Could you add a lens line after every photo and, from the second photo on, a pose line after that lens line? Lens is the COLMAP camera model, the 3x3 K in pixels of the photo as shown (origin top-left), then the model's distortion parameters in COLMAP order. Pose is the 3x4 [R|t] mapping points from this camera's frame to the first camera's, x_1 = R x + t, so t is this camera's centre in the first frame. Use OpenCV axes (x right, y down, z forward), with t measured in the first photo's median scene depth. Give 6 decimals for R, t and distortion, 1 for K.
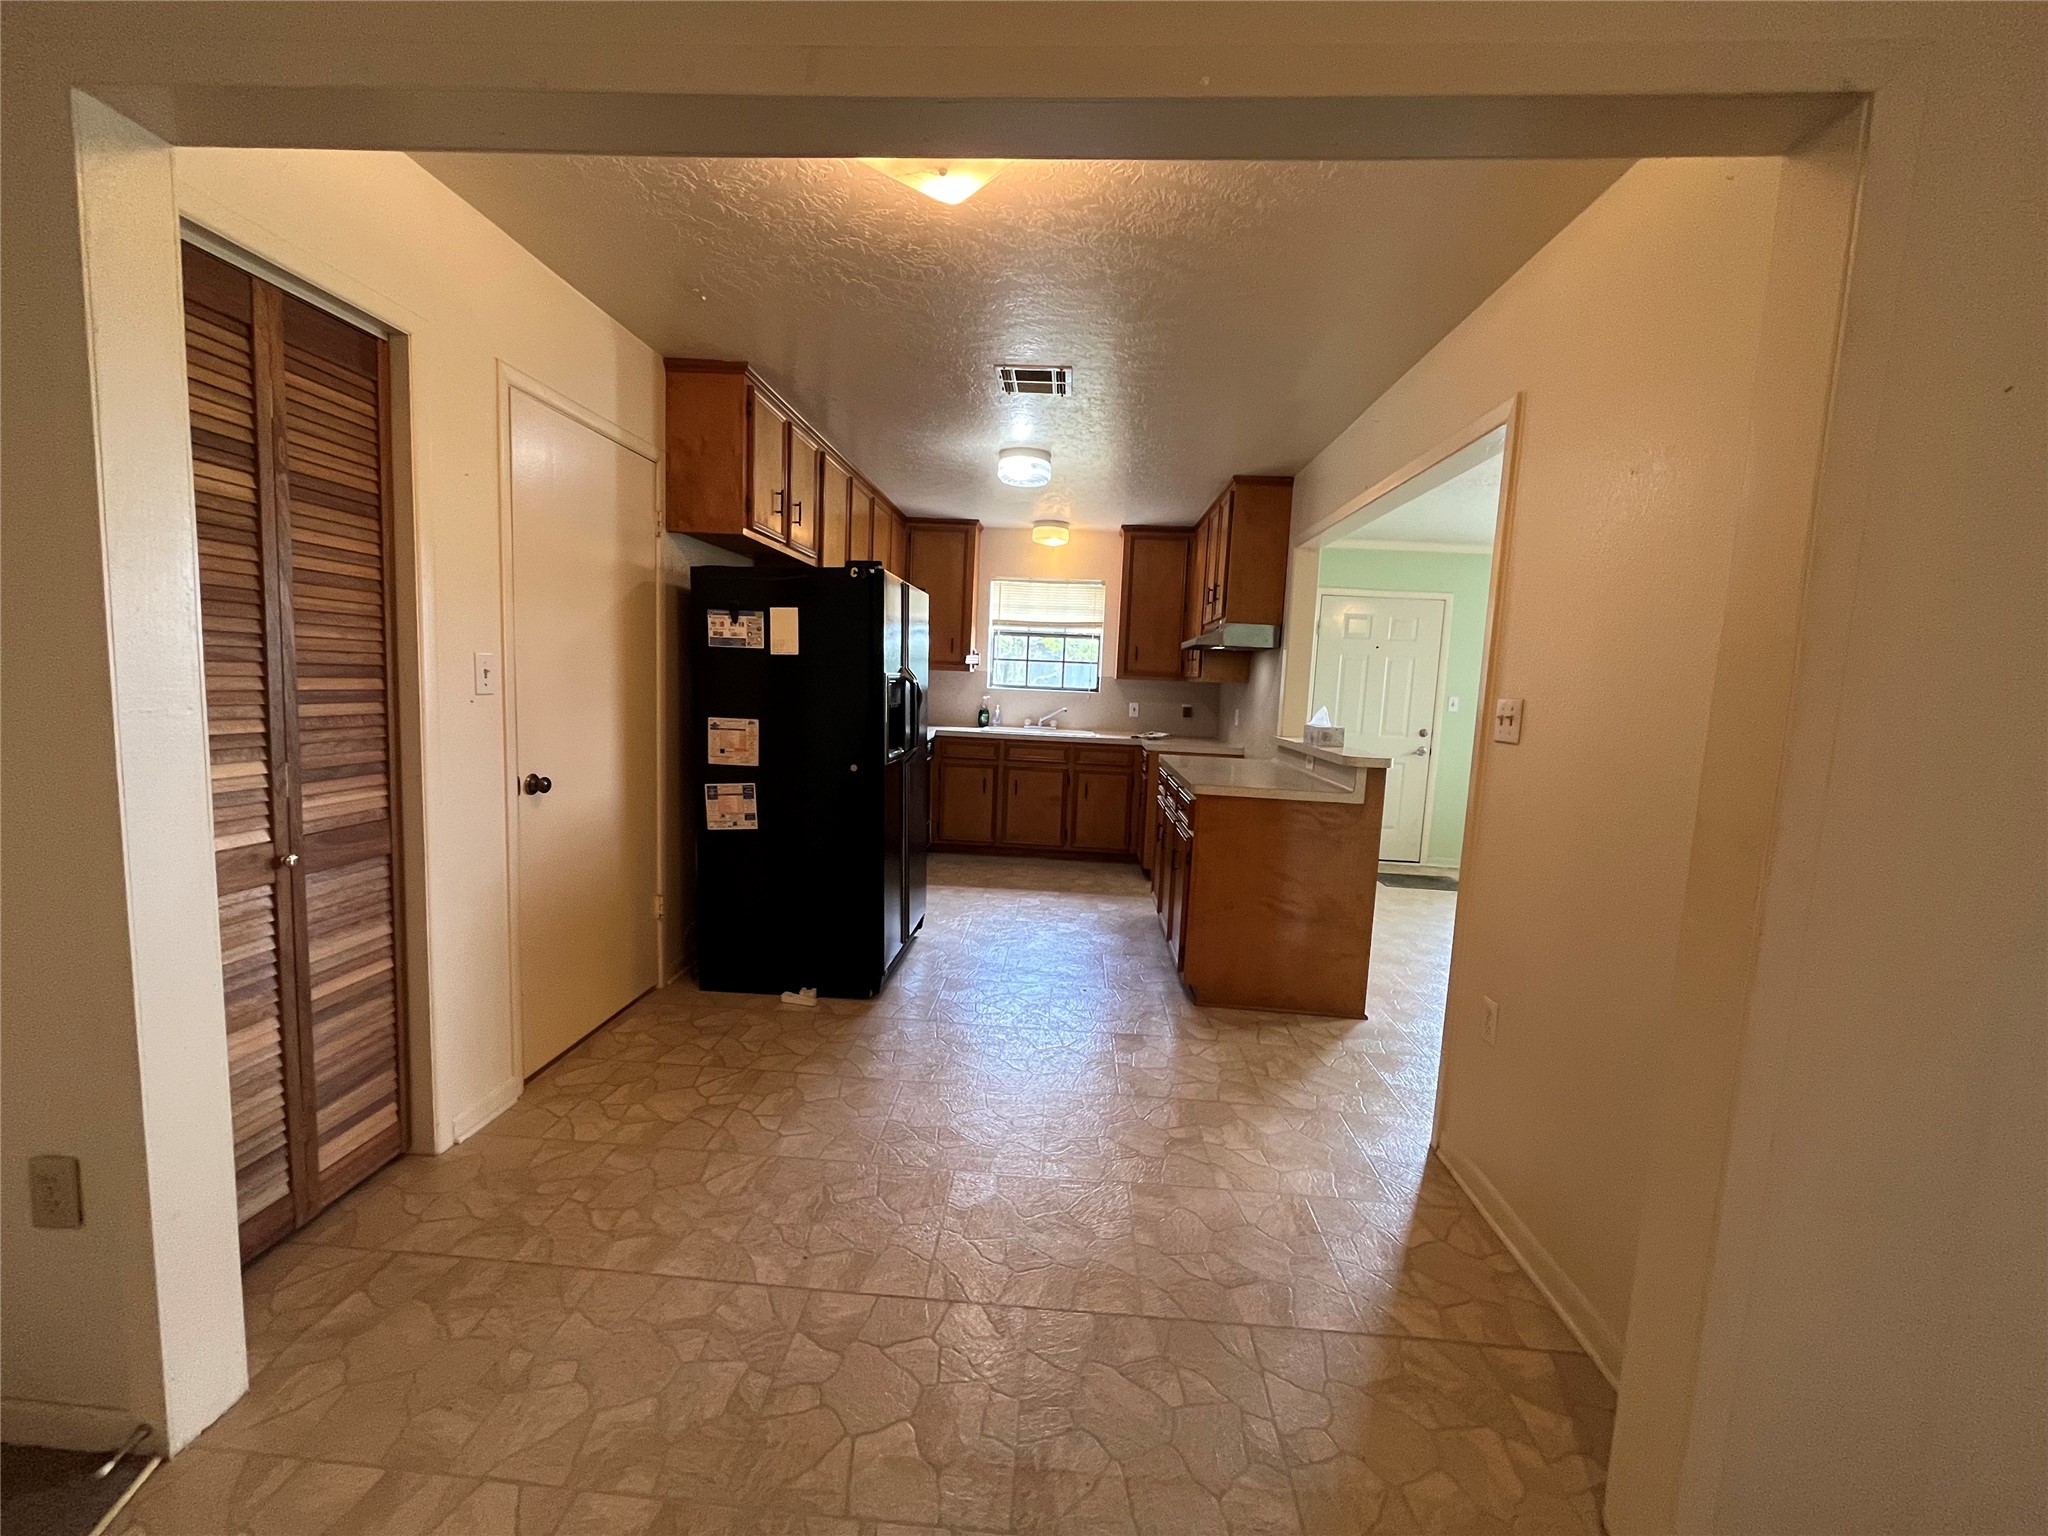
lens RADIAL K [[827.7, 0, 1022.8], [0, 827.7, 765.3], [0, 0, 1]] dist [-0.001653, -0.000214]
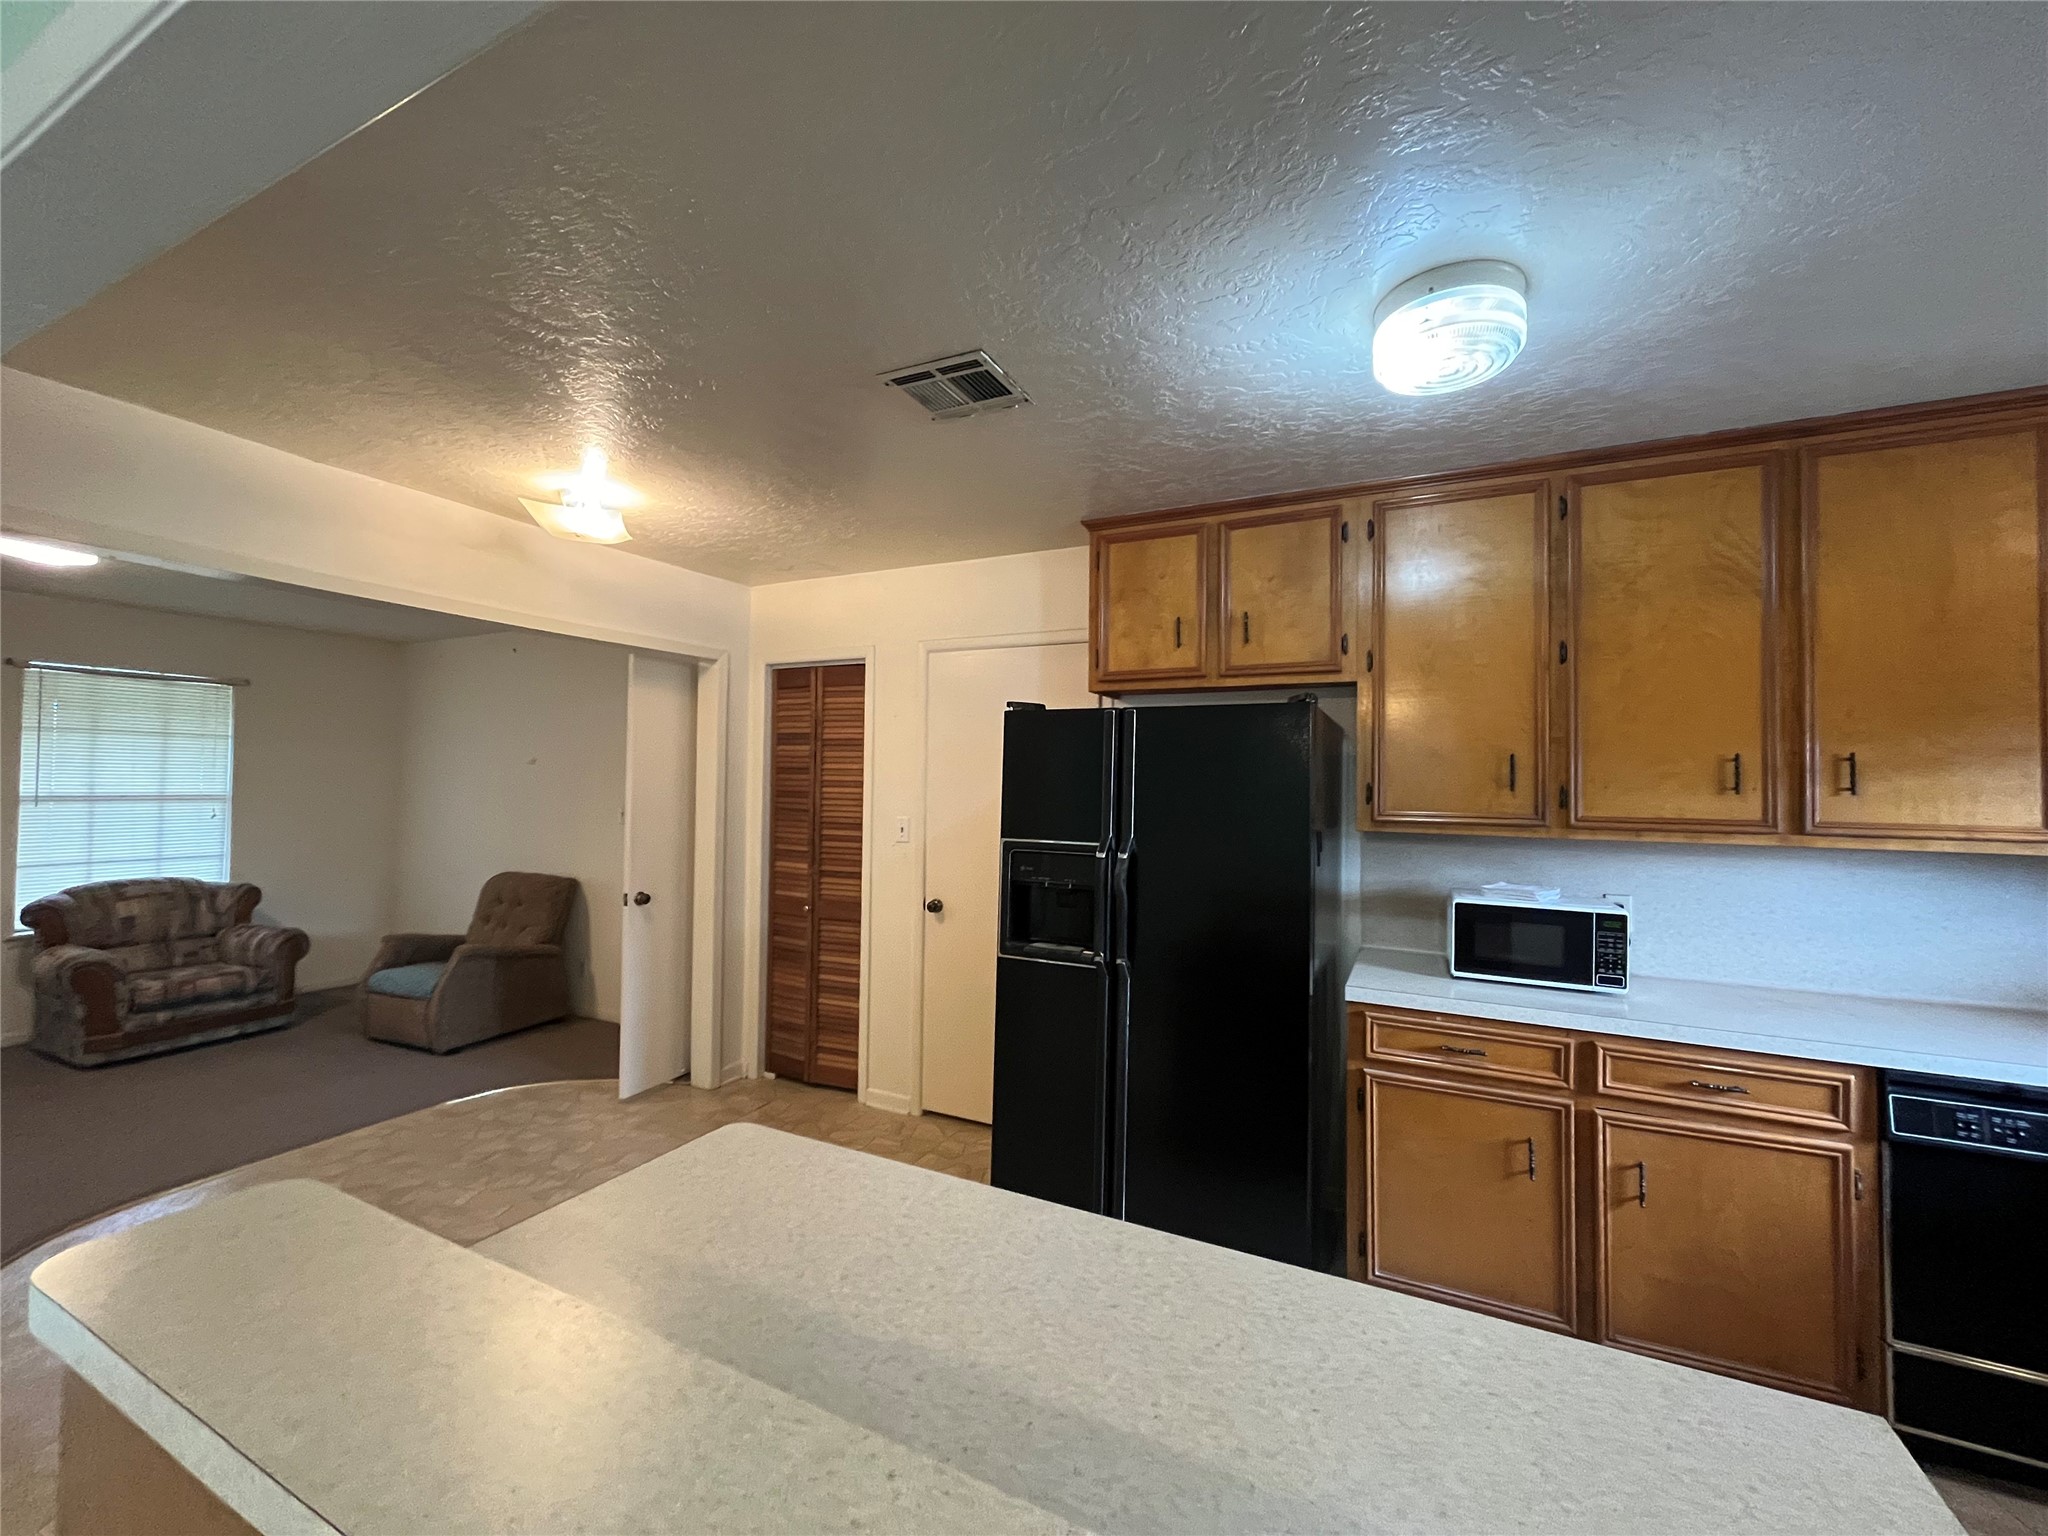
lens RADIAL K [[824.9, 0, 1022.2], [0, 824.9, 764.5], [0, 0, 1]] dist [-0.002012, -0.000341]
pose [[-0.383726, -0.071045, -0.920710, 0.297500], [-0.127839, 0.991523, -0.023230, -0.087703], [0.914555, 0.108789, -0.389555, 0.697240]]
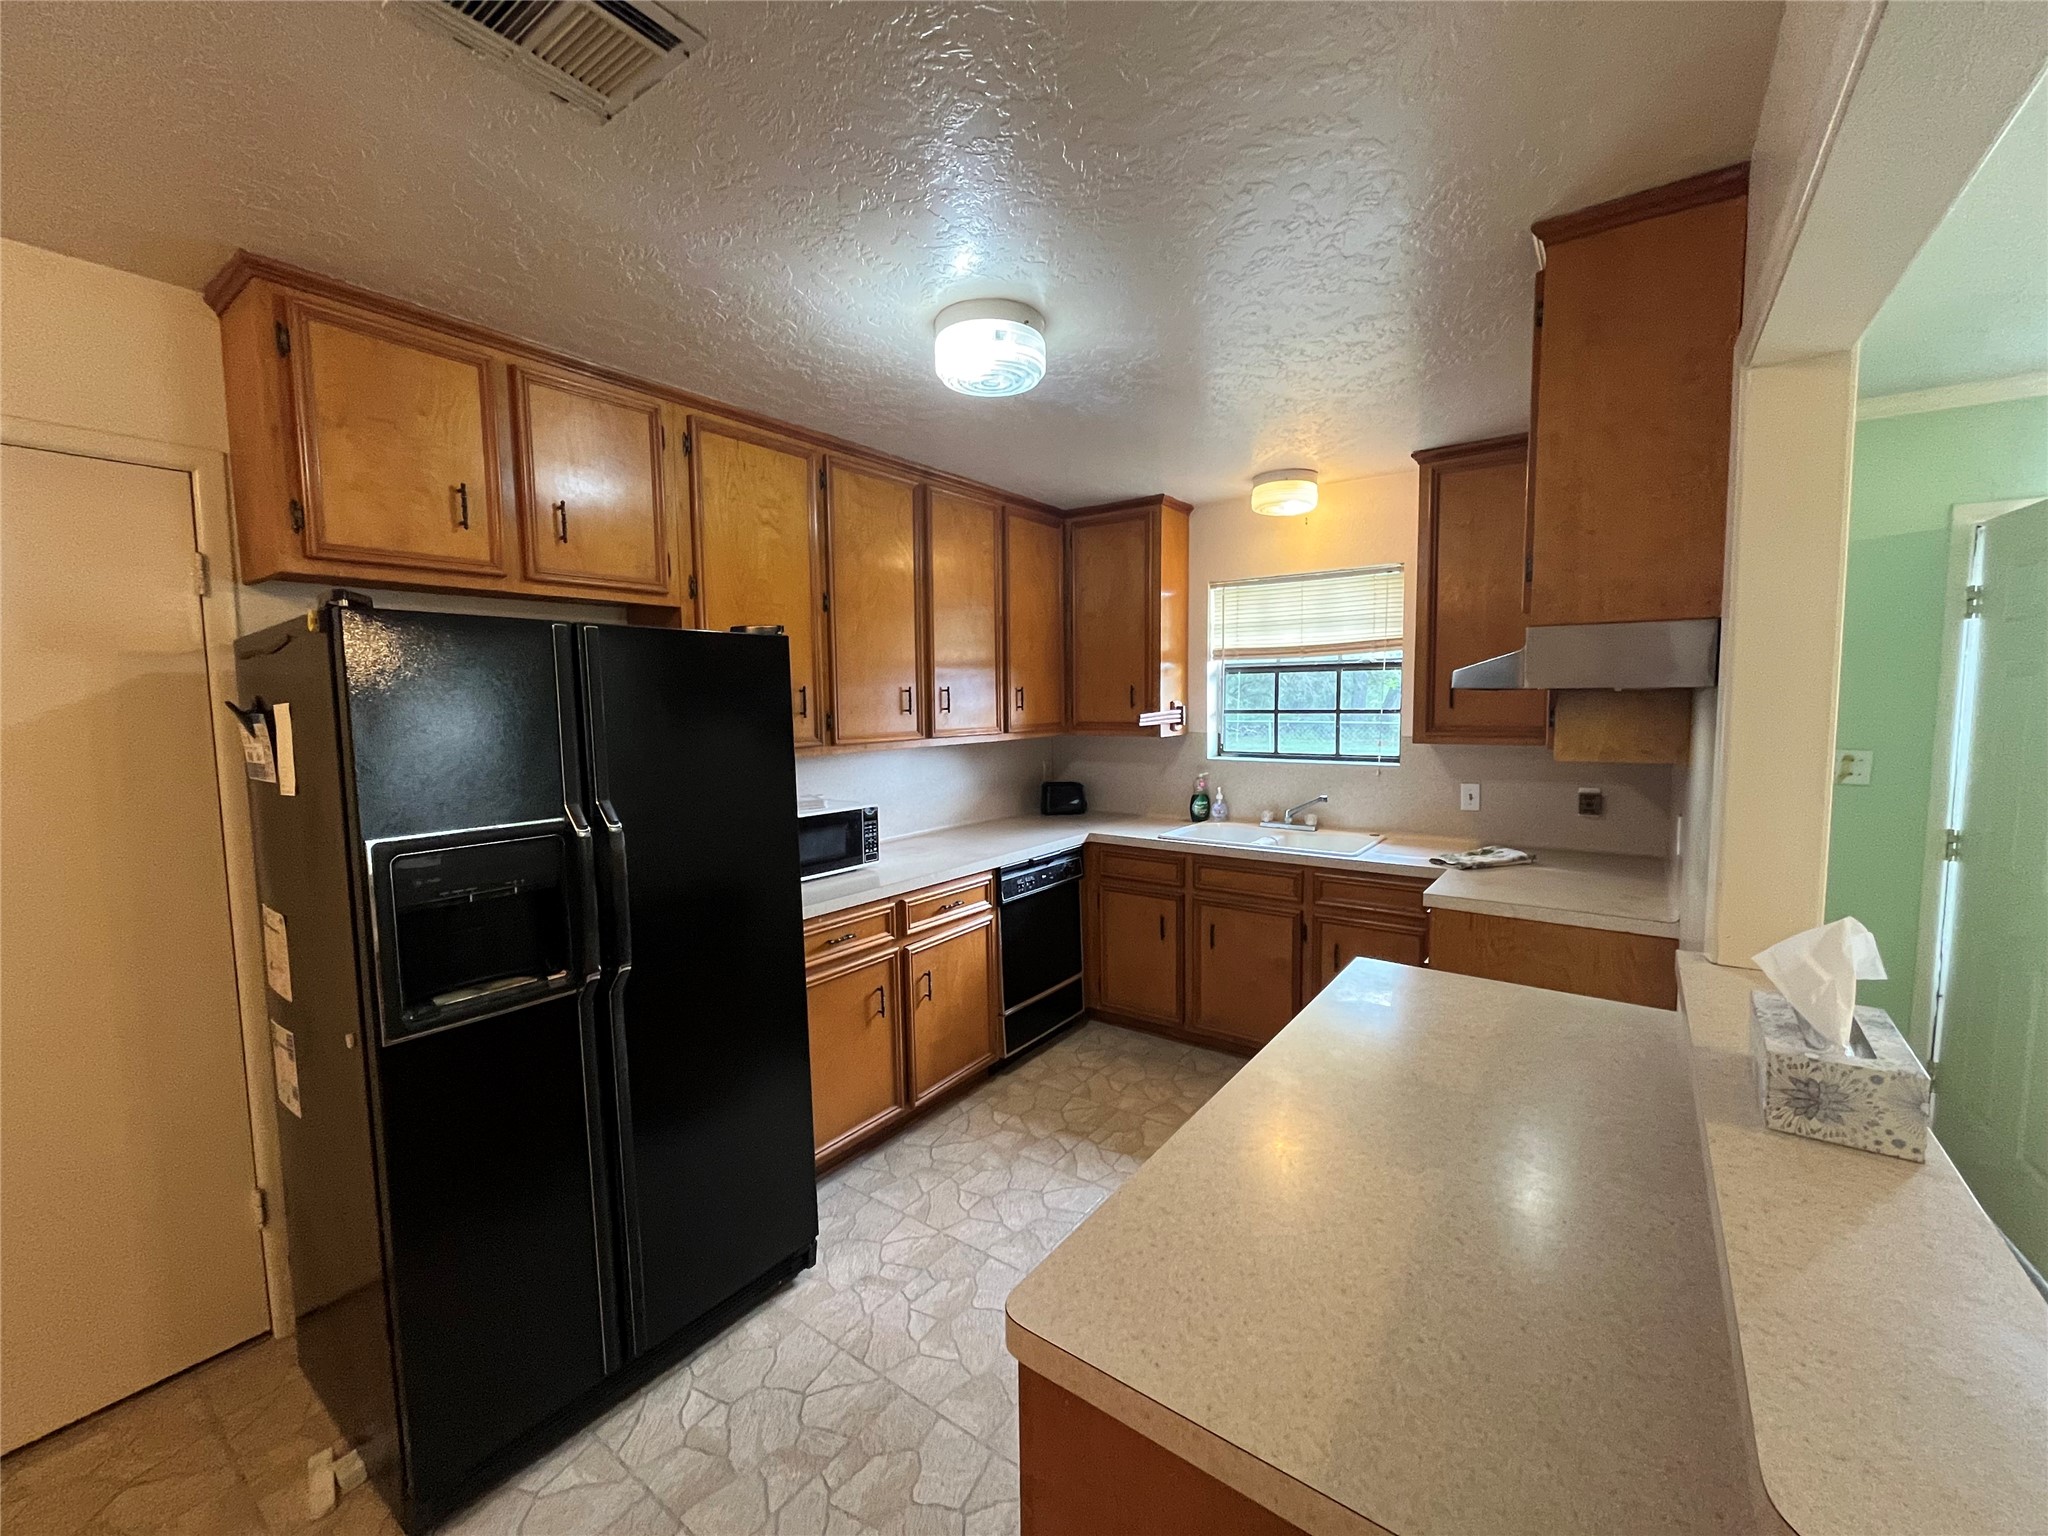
lens RADIAL K [[824.9, 0, 1022.2], [0, 824.9, 764.5], [0, 0, 1]] dist [-0.002012, -0.000341]
pose [[0.840269, -0.009771, -0.542081, 0.194041], [-0.008310, 0.999488, -0.030898, -0.074732], [0.542105, 0.030467, 0.839758, 0.434383]]
